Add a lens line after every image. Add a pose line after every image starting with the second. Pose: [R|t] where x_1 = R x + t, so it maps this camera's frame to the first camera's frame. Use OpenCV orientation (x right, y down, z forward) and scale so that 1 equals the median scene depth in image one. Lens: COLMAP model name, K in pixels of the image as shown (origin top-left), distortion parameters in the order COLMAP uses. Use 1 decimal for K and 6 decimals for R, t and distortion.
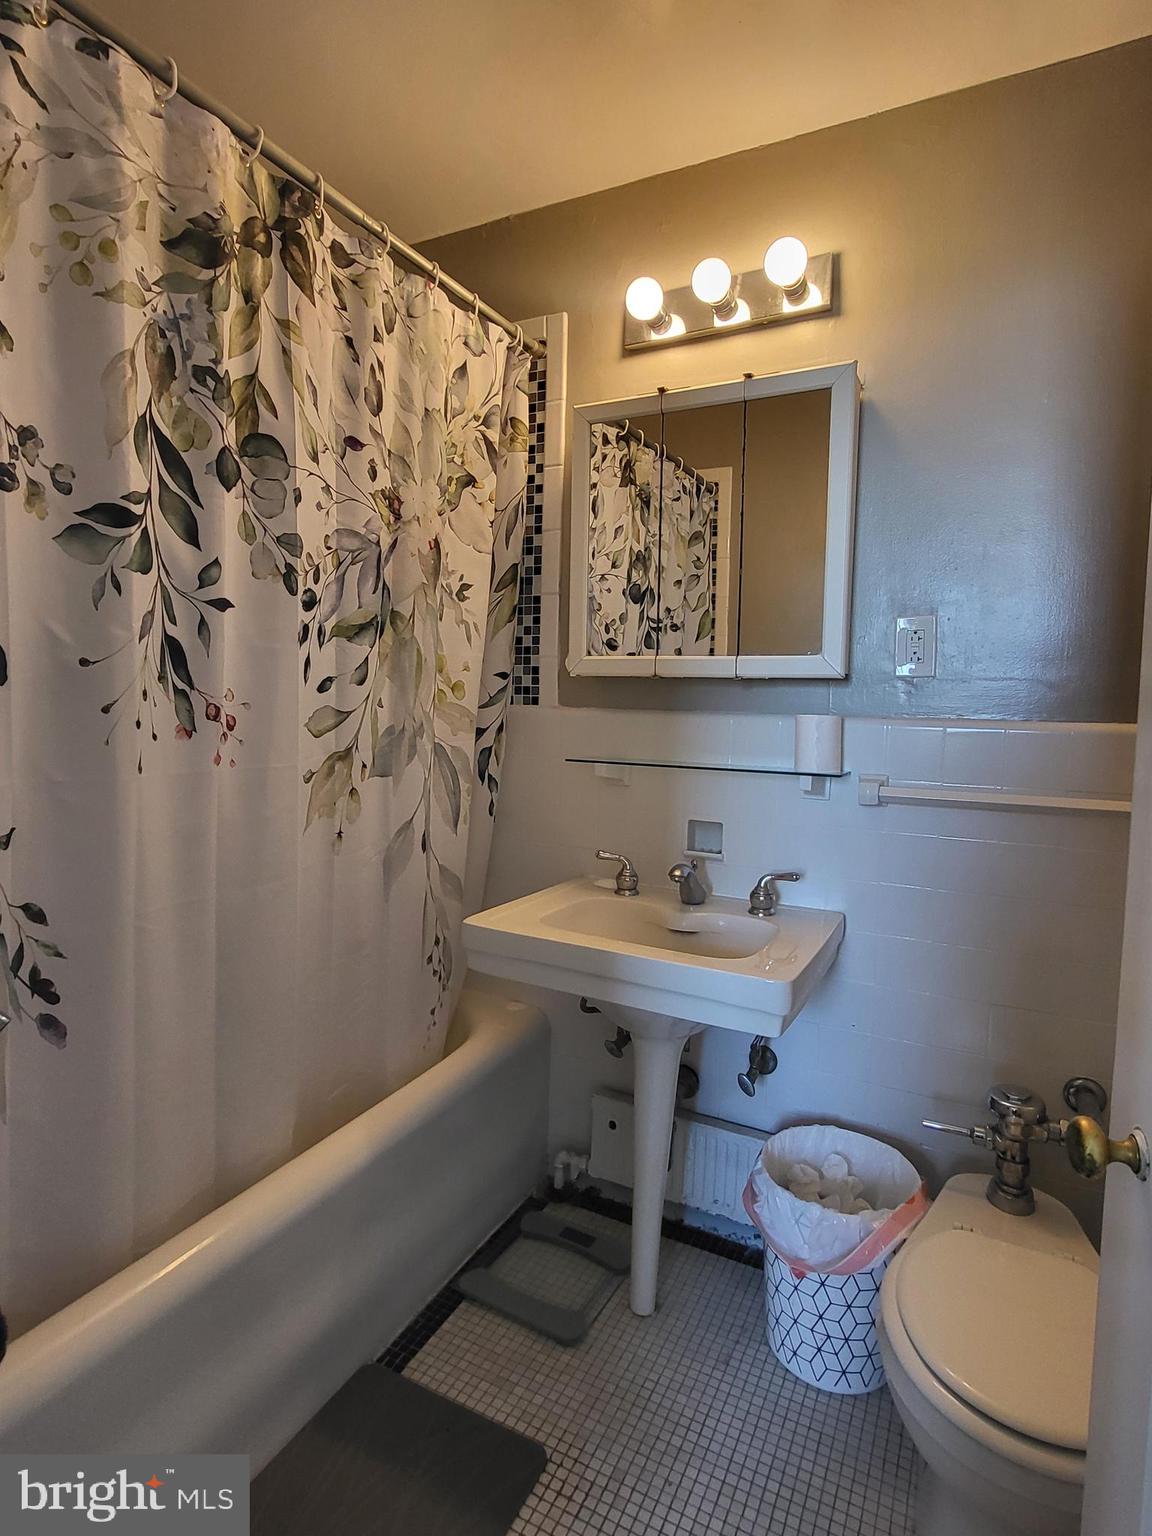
lens RADIAL K [[808.4, 0, 576.0], [0, 808.4, 768.0], [0, 0, 1]] dist [-0.000230, 0.000189]
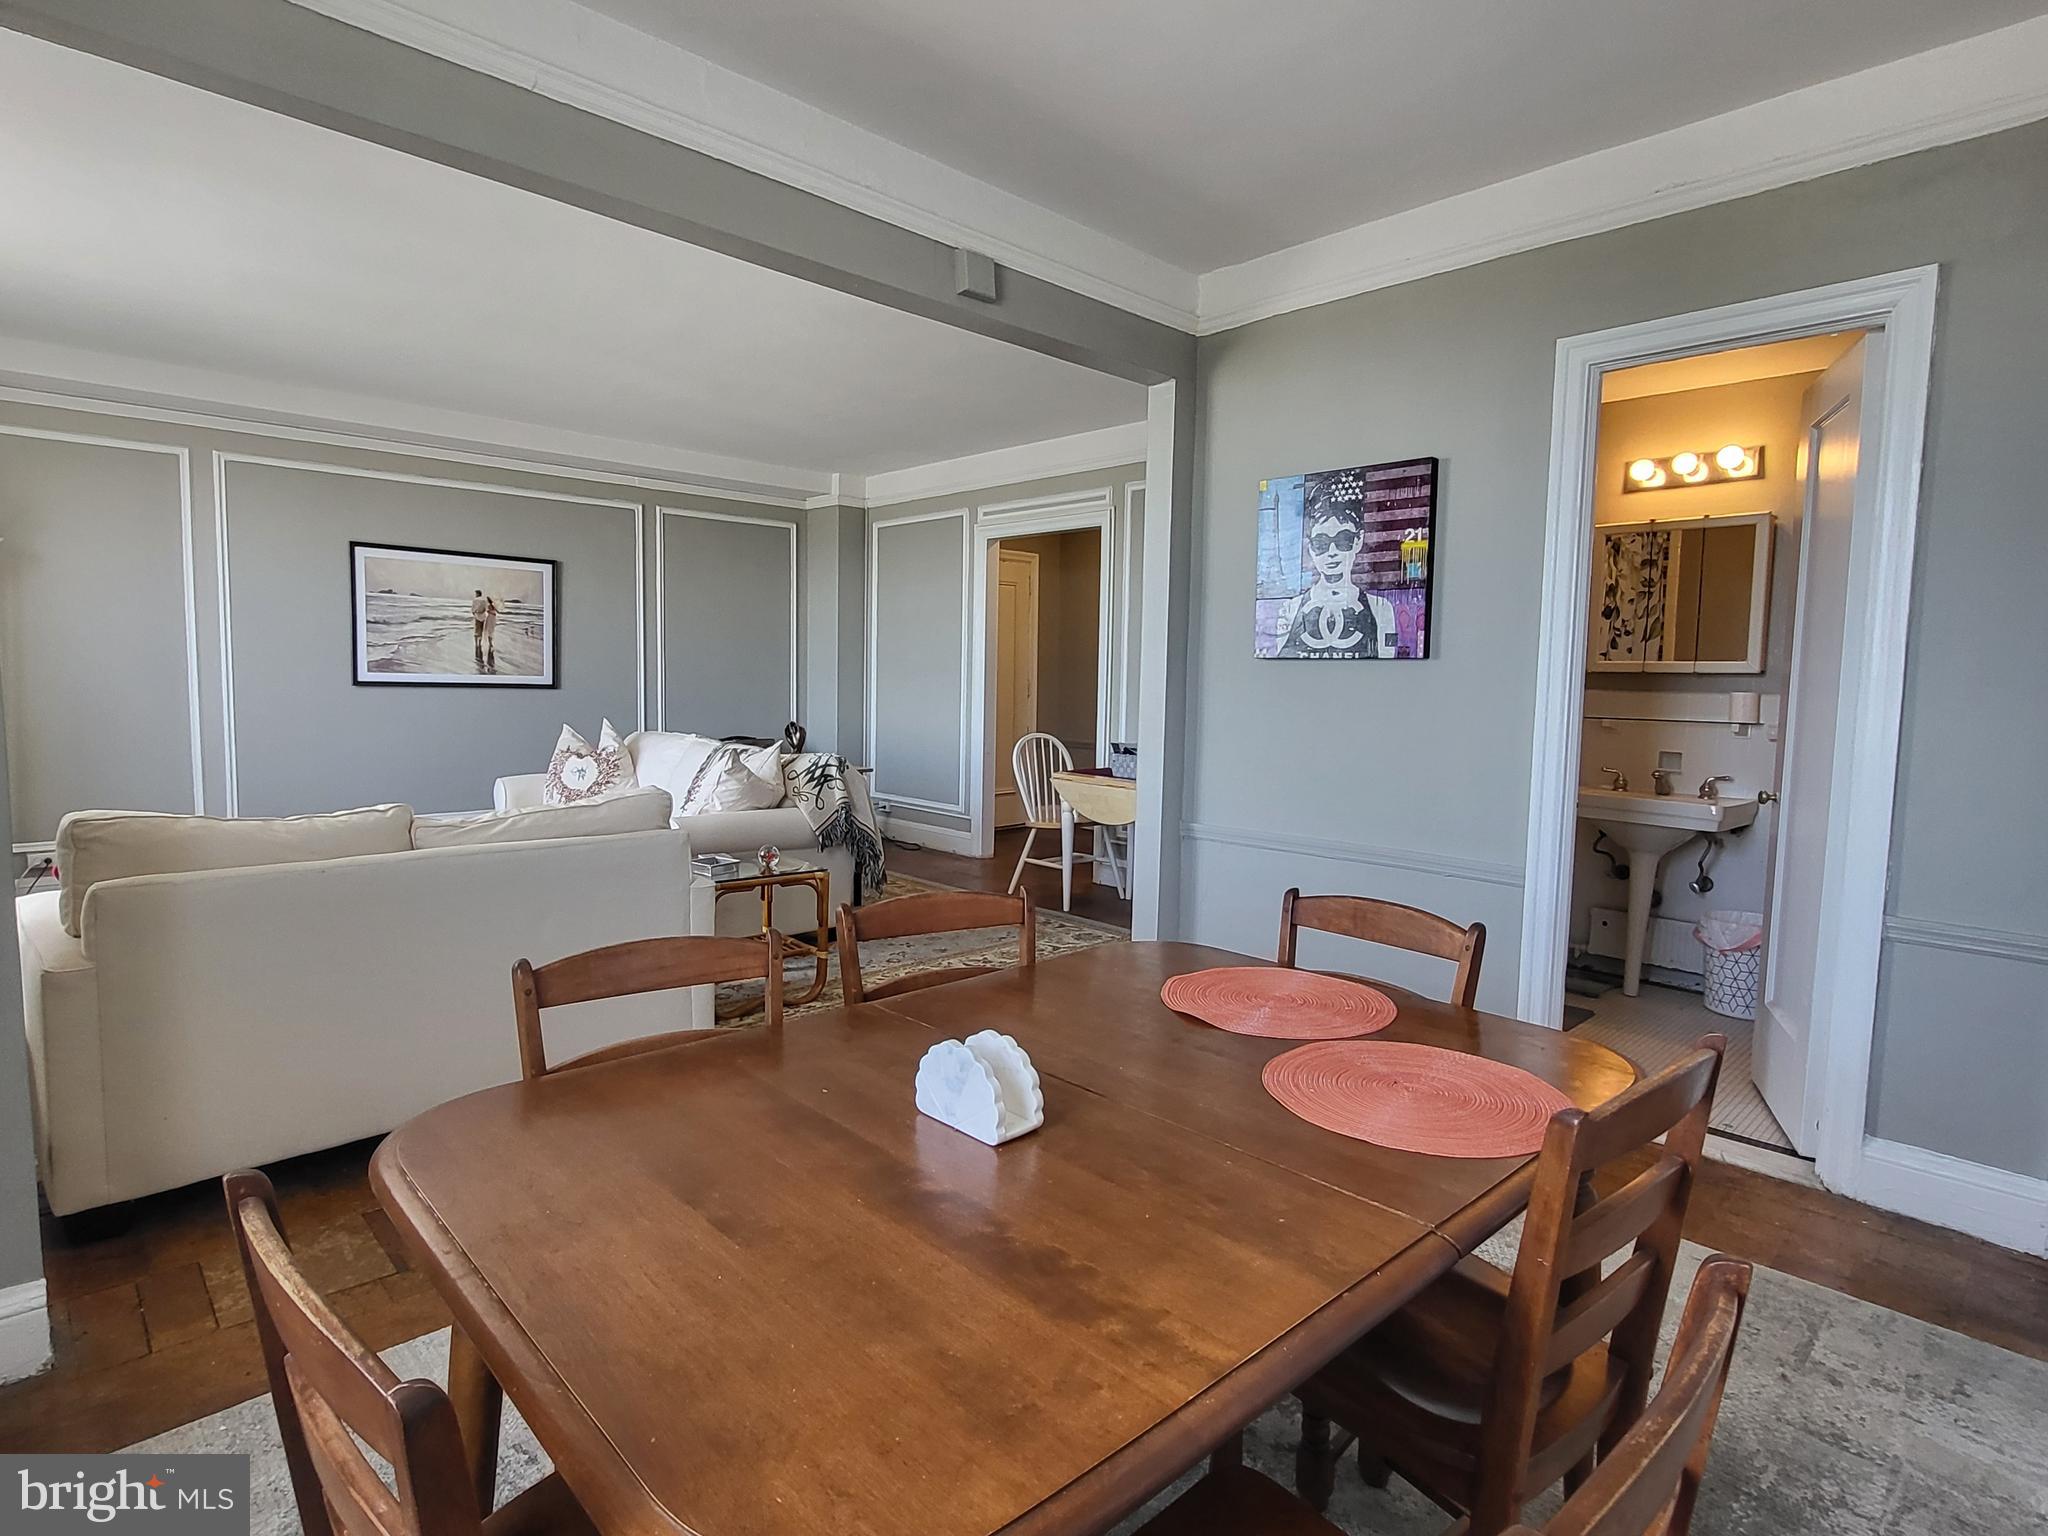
lens RADIAL K [[1077.8, 0, 1000.2], [0, 1077.8, 760.1], [0, 0, 1]] dist [-0.000230, 0.000189]
pose [[0.938849, 0.032392, -0.342801, -0.450999], [-0.043944, 0.998696, -0.025983, 0.227604], [0.341512, 0.039458, 0.939049, -1.896884]]
